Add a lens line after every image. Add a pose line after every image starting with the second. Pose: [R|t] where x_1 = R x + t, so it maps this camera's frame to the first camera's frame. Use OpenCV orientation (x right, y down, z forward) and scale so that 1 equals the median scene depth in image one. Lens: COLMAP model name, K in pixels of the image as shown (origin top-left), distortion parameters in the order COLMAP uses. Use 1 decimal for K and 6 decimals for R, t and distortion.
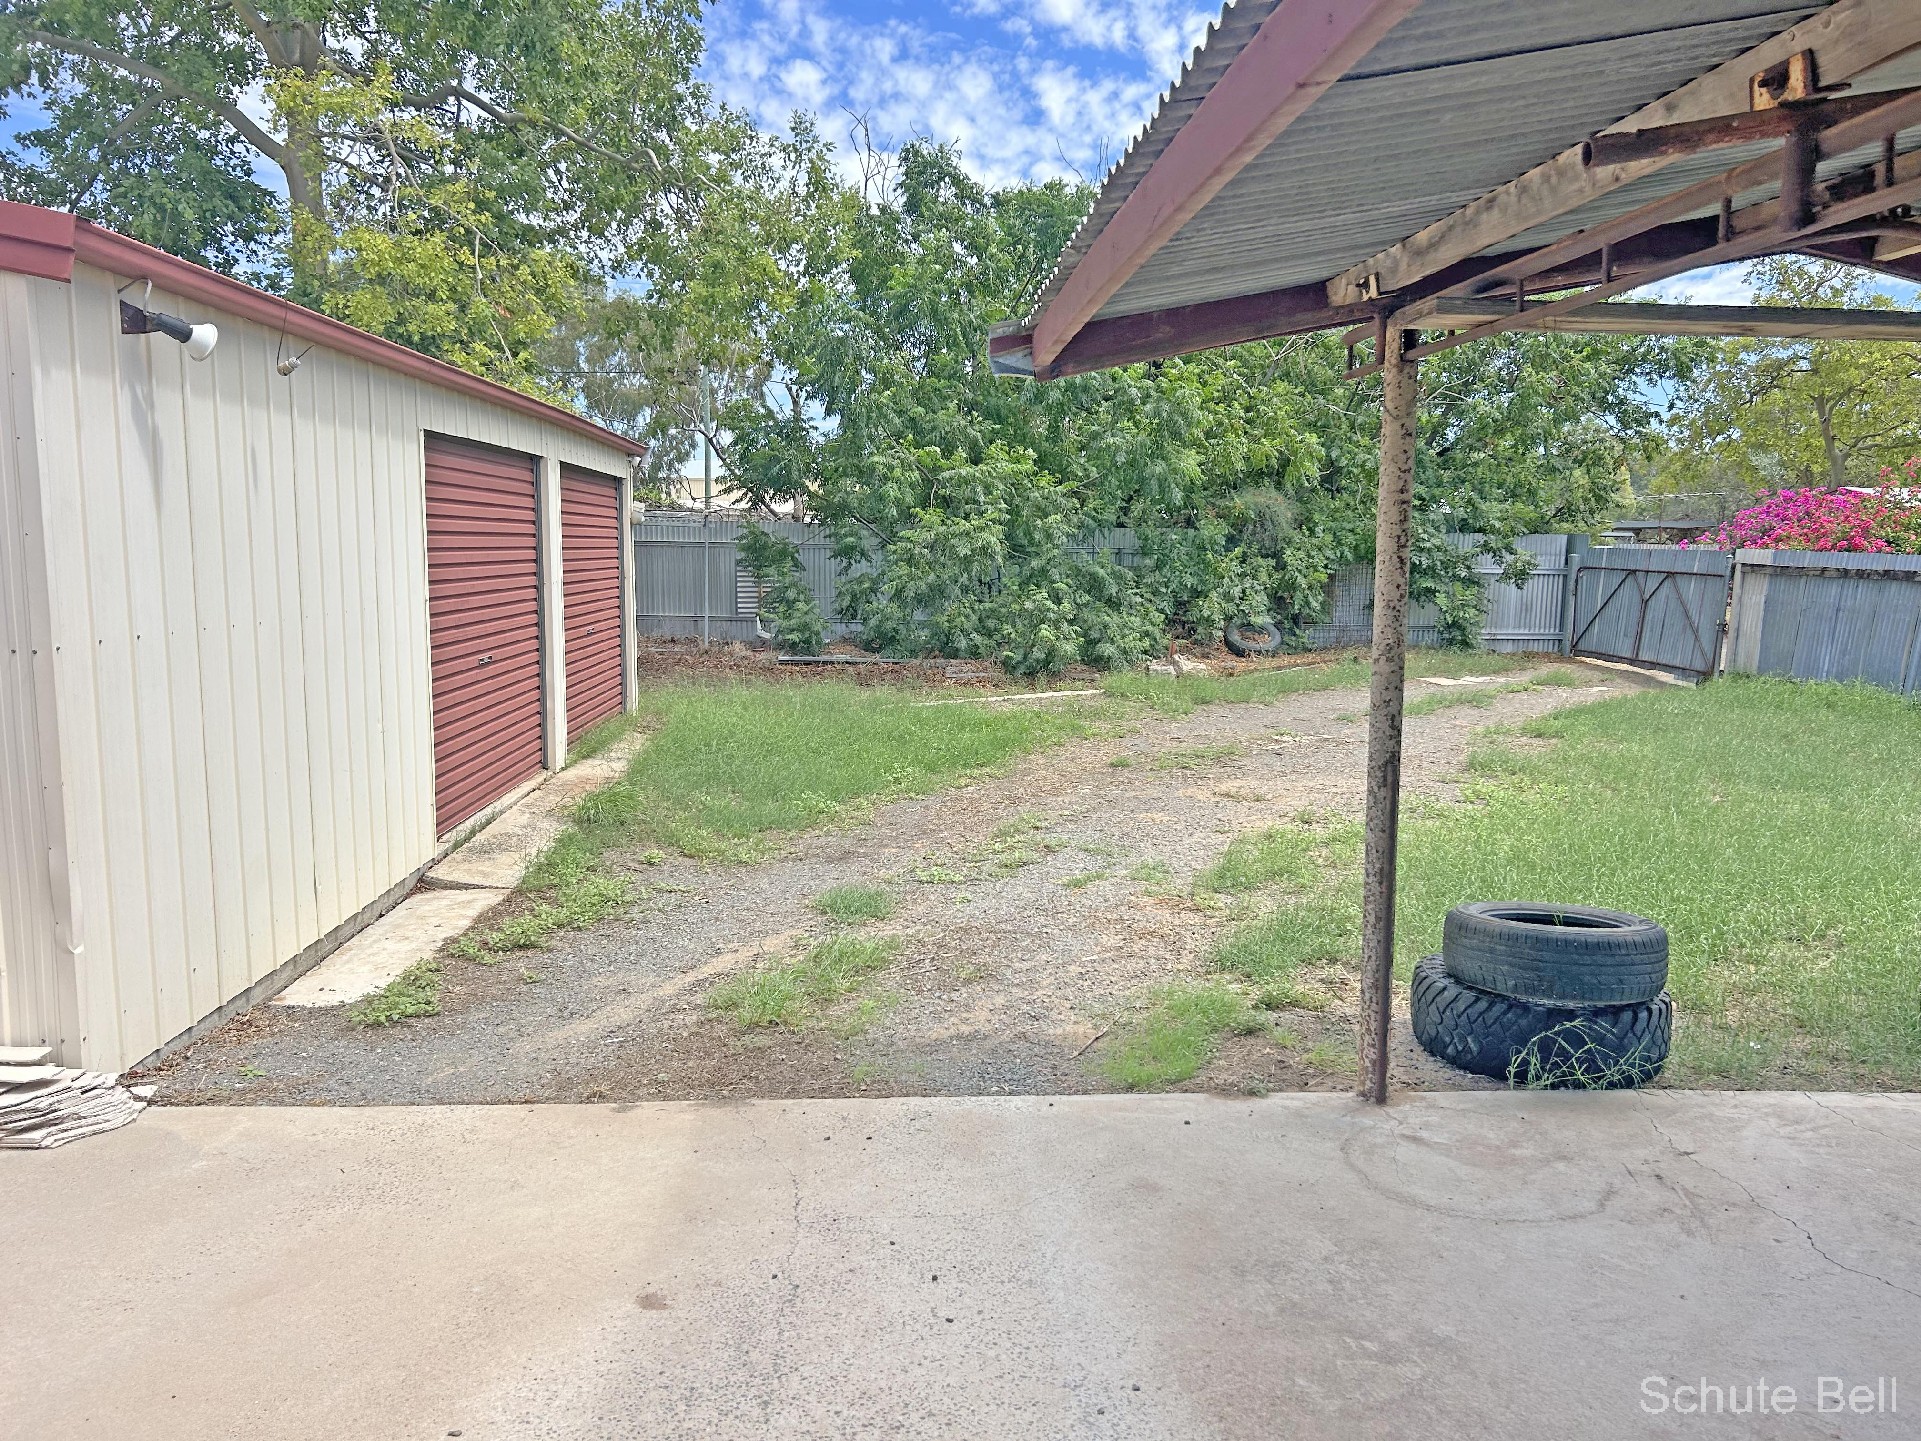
lens RADIAL K [[1481.0, 0, 956.4], [0, 1481.0, 753.1], [0, 0, 1]] dist [0.025102, -0.004793]
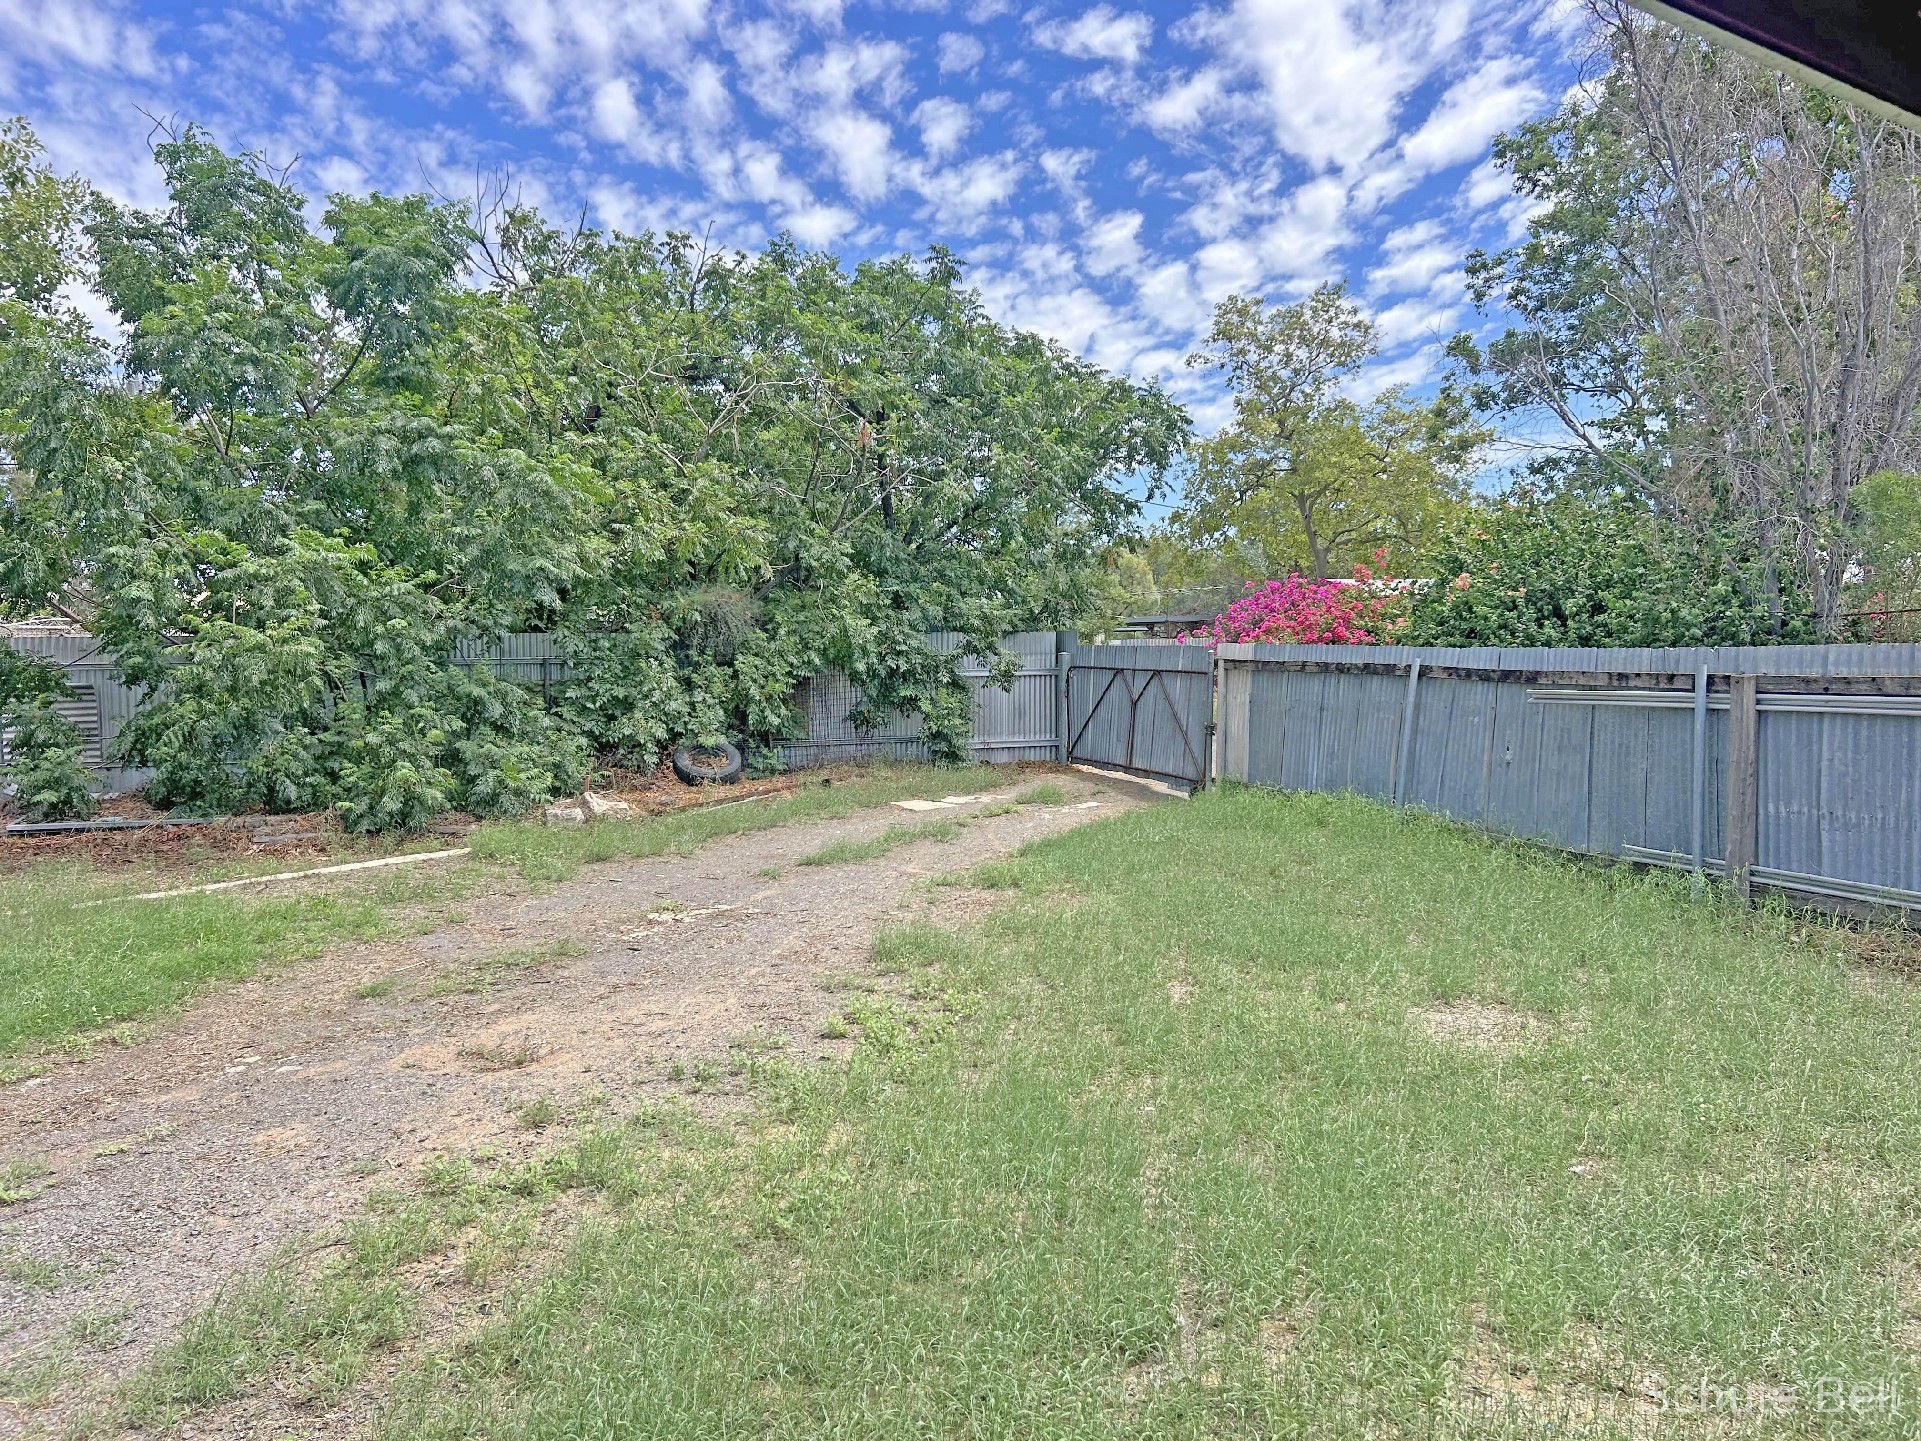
lens RADIAL K [[1457.3, 0, 960.5], [0, 1457.3, 720.5], [0, 0, 1]] dist [0.223066, -0.405943]
pose [[0.960270, -0.040355, 0.276139, 0.111072], [0.065027, 0.994609, -0.080776, -0.025220], [-0.271390, 0.095524, 0.957717, 0.171365]]
